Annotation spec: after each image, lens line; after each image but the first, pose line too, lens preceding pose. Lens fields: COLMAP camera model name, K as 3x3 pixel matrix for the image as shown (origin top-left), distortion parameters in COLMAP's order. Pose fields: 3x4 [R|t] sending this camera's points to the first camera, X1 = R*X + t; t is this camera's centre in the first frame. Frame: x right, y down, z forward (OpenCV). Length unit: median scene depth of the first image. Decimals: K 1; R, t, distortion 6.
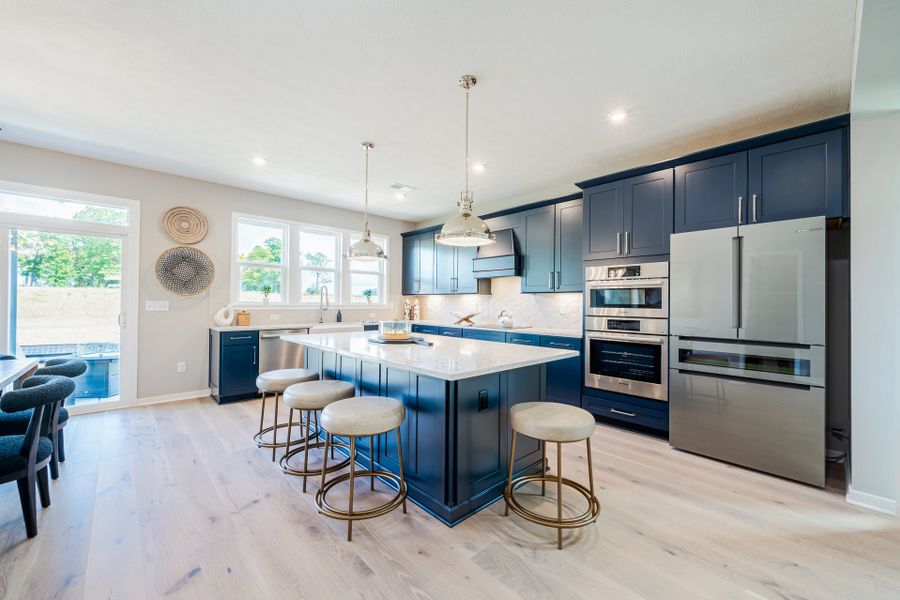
lens RADIAL K [[357.5, 0, 449.1], [0, 357.5, 301.4], [0, 0, 1]] dist [0.000627, 0.000590]
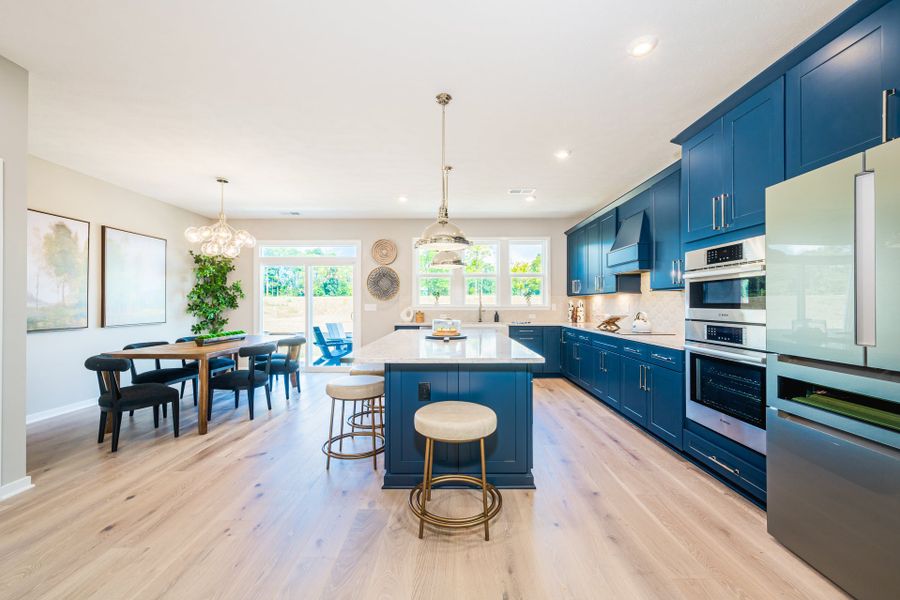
lens RADIAL K [[357.5, 0, 449.1], [0, 357.5, 301.4], [0, 0, 1]] dist [0.000627, 0.000590]
pose [[0.728479, -0.013288, -0.684939, 0.525421], [0.008103, 0.999909, -0.010780, 0.007404], [0.685020, 0.002303, 0.728521, 0.143046]]
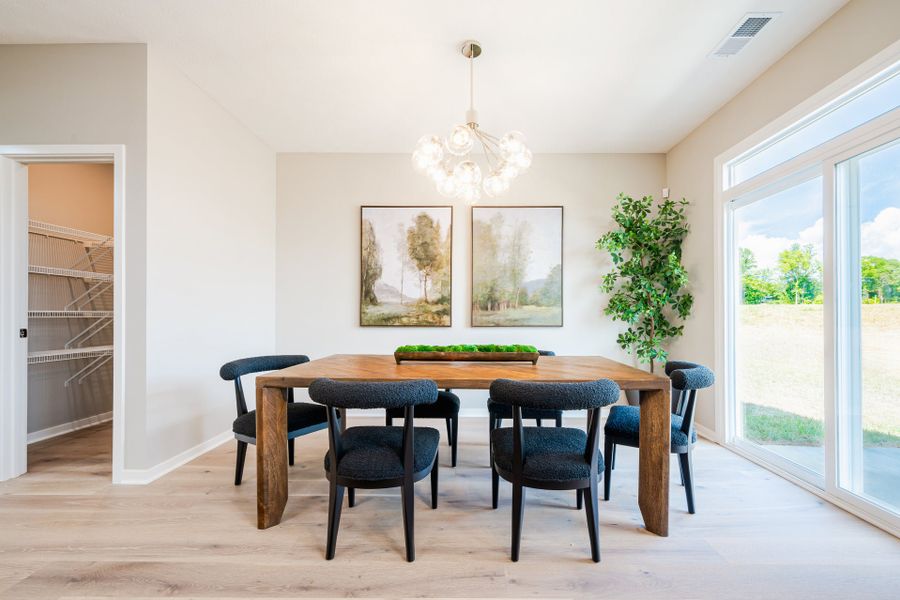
lens RADIAL K [[365.5, 0, 469.5], [0, 365.5, 313.0], [0, 0, 1]] dist [0.000130, 0.000030]
pose [[-0.678686, -0.014368, -0.734288, -0.374498], [-0.004883, 0.999875, -0.015052, 0.046871], [0.734413, -0.006630, -0.678671, 0.911893]]
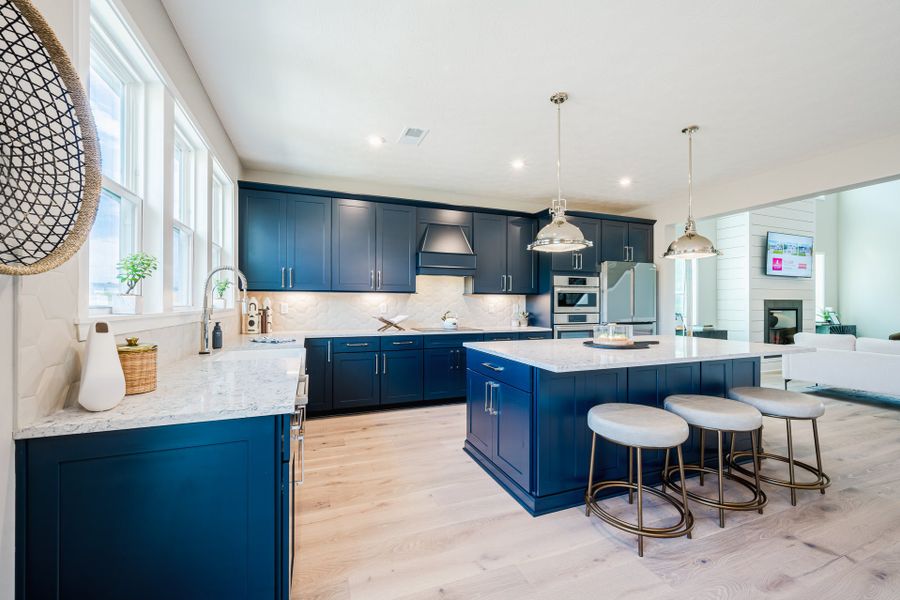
lens RADIAL K [[357.5, 0, 449.1], [0, 357.5, 301.4], [0, 0, 1]] dist [0.000627, 0.000590]
pose [[0.371124, -0.003262, 0.928578, -0.958635], [-0.002794, 0.999985, 0.004630, -0.007246], [-0.928579, -0.004312, 0.371109, 0.868224]]
